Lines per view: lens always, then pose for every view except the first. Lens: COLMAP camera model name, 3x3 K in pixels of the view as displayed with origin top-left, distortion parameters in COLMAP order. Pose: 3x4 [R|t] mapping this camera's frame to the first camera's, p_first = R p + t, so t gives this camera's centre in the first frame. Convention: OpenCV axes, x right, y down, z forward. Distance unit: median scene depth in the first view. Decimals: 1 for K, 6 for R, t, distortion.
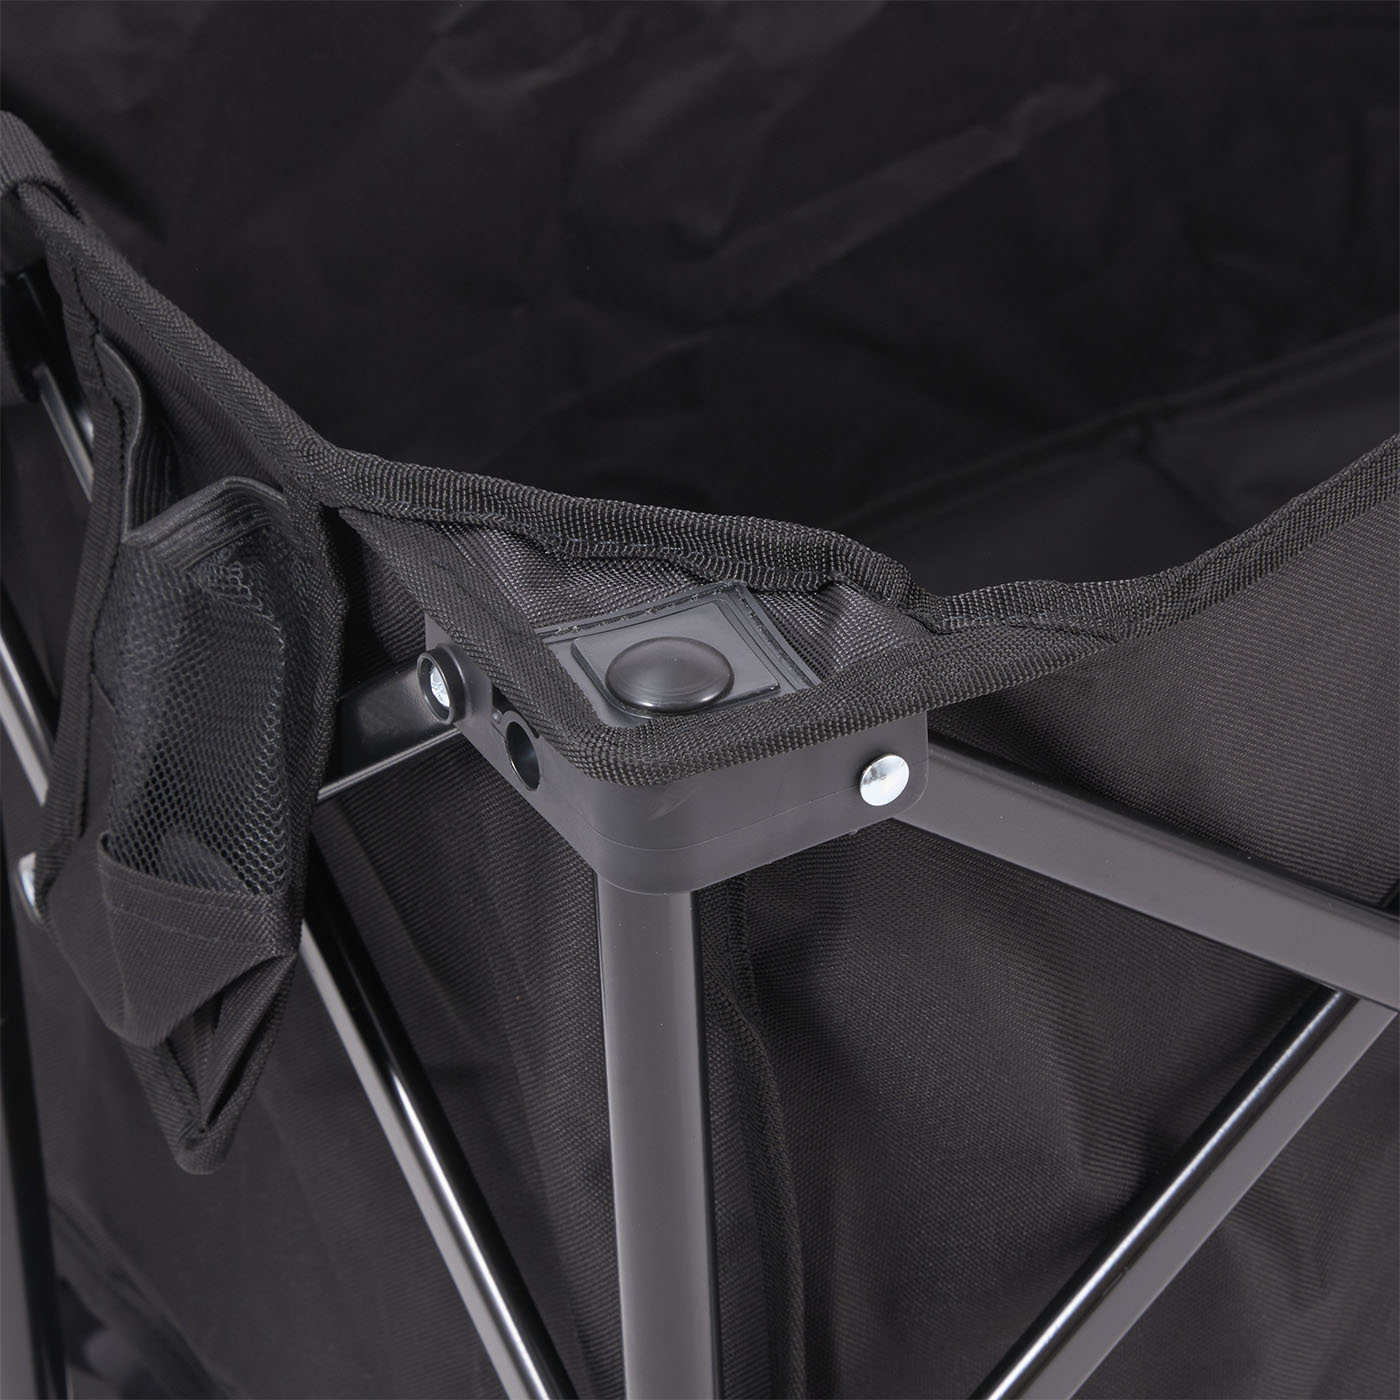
lens RADIAL K [[6008.3, 0, 700.0], [0, 6008.3, 700.0], [0, 0, 1]] dist [-0.008977, -0.830529]
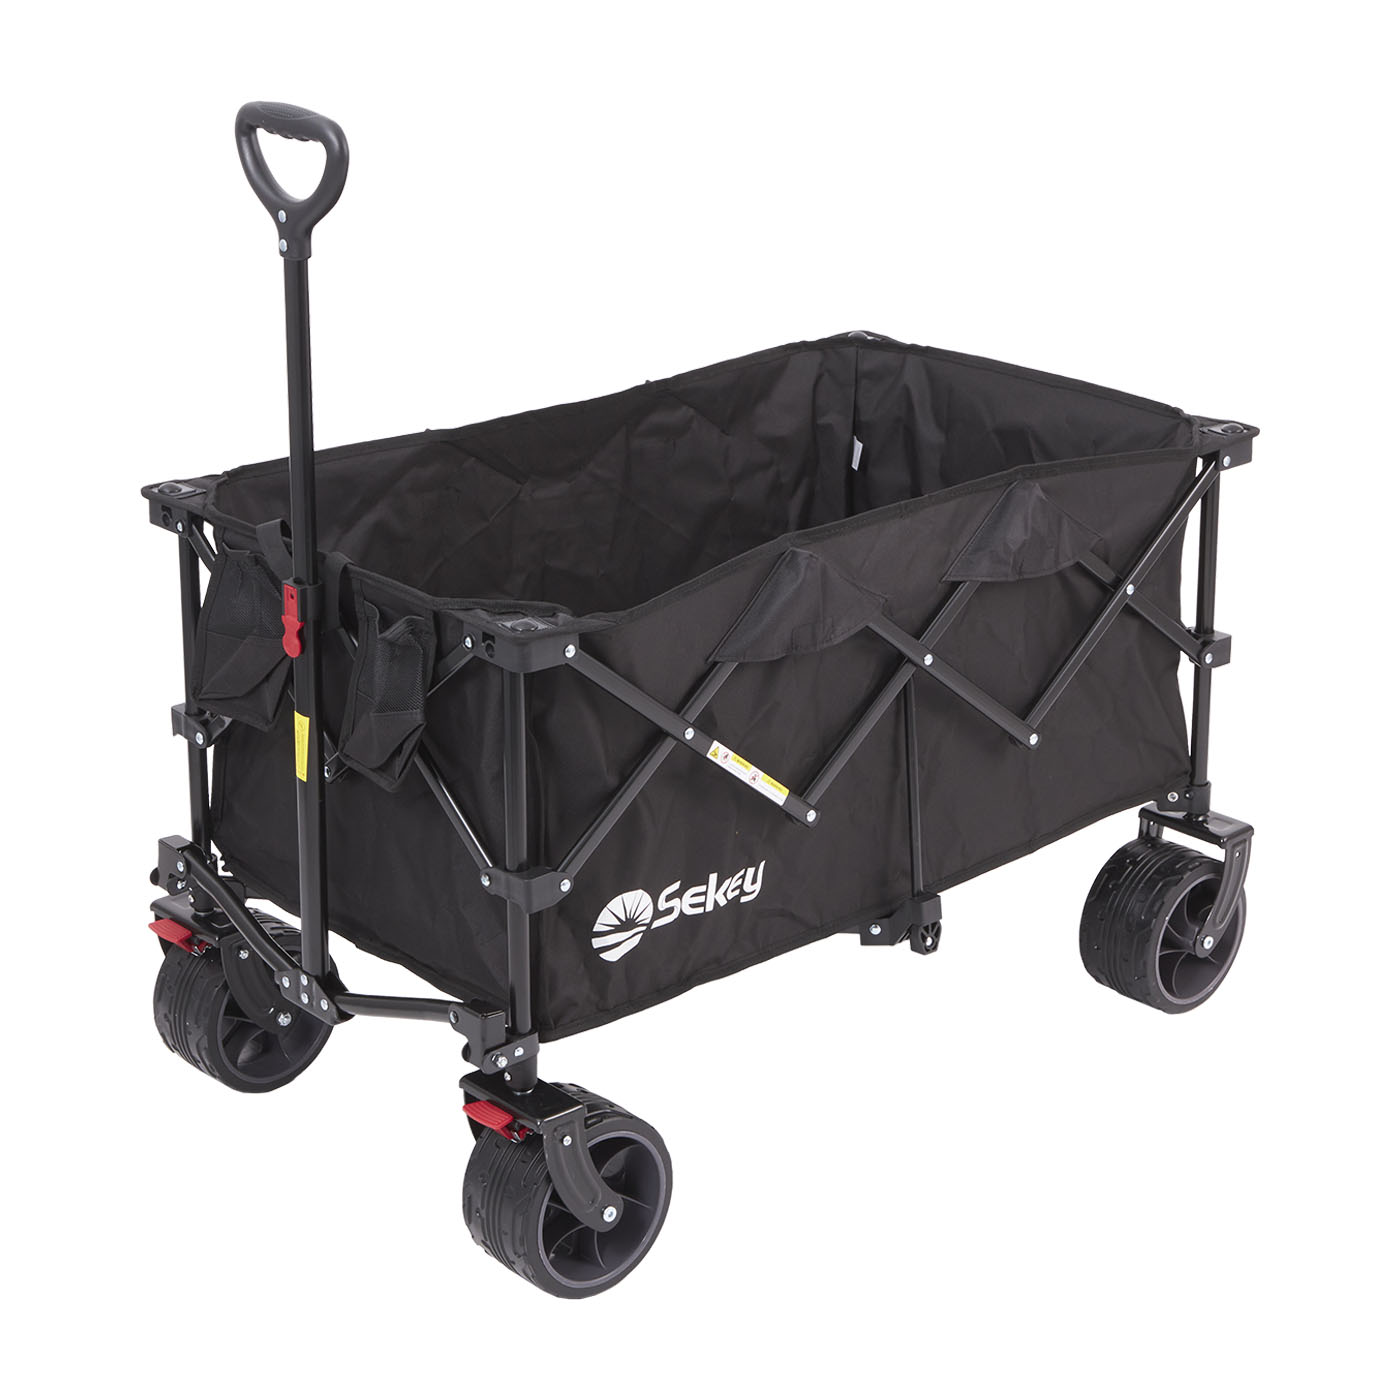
lens RADIAL K [[2955.6, 0, 771.3], [0, 2955.6, 699.9], [0, 0, 1]] dist [-0.003161, -0.003575]
pose [[0.978652, -0.020604, 0.204488, -0.267882], [0.069454, 0.969583, -0.234703, 0.561593], [-0.193432, 0.243895, 0.950315, -1.112559]]
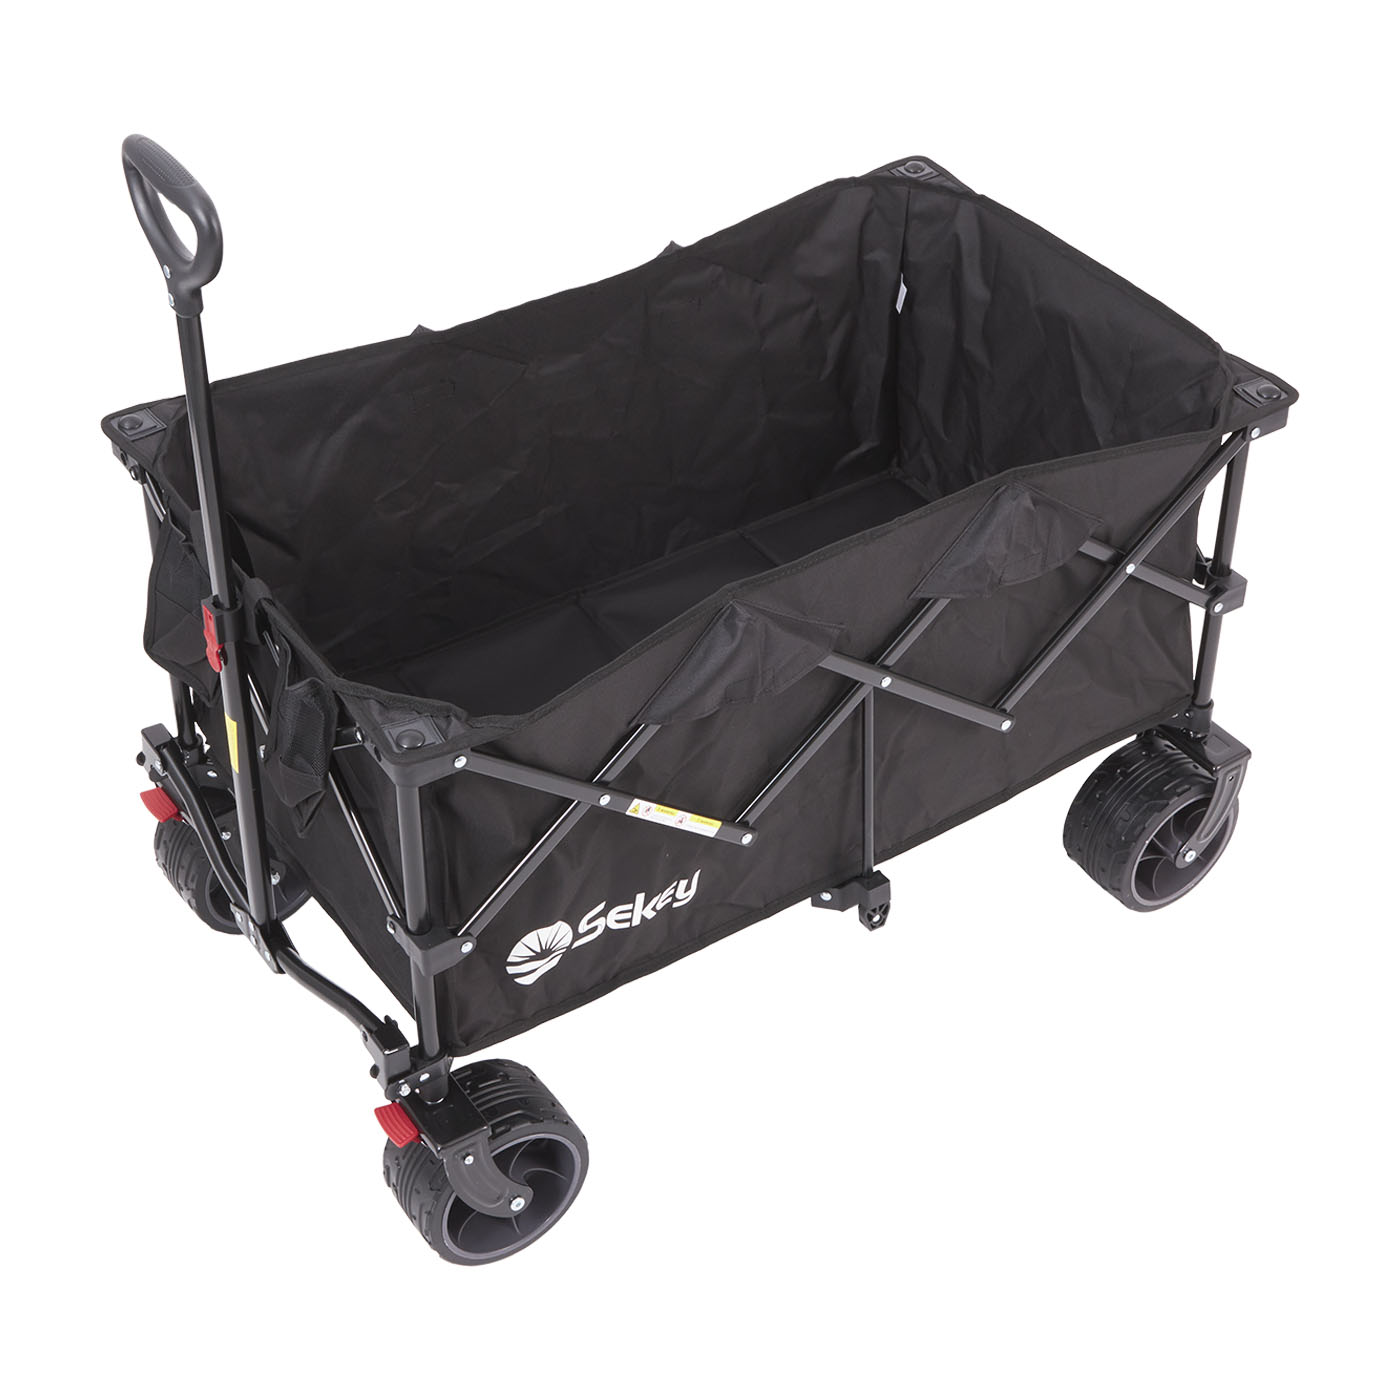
lens RADIAL K [[2426.3, 0, 700.0], [0, 2426.3, 700.0], [0, 0, 1]] dist [-0.008383, -0.035652]
pose [[0.997473, 0.014857, 0.069481, 0.077124], [-0.020773, 0.996146, 0.085221, -0.176147], [-0.067947, -0.086449, 0.993936, -0.723058]]
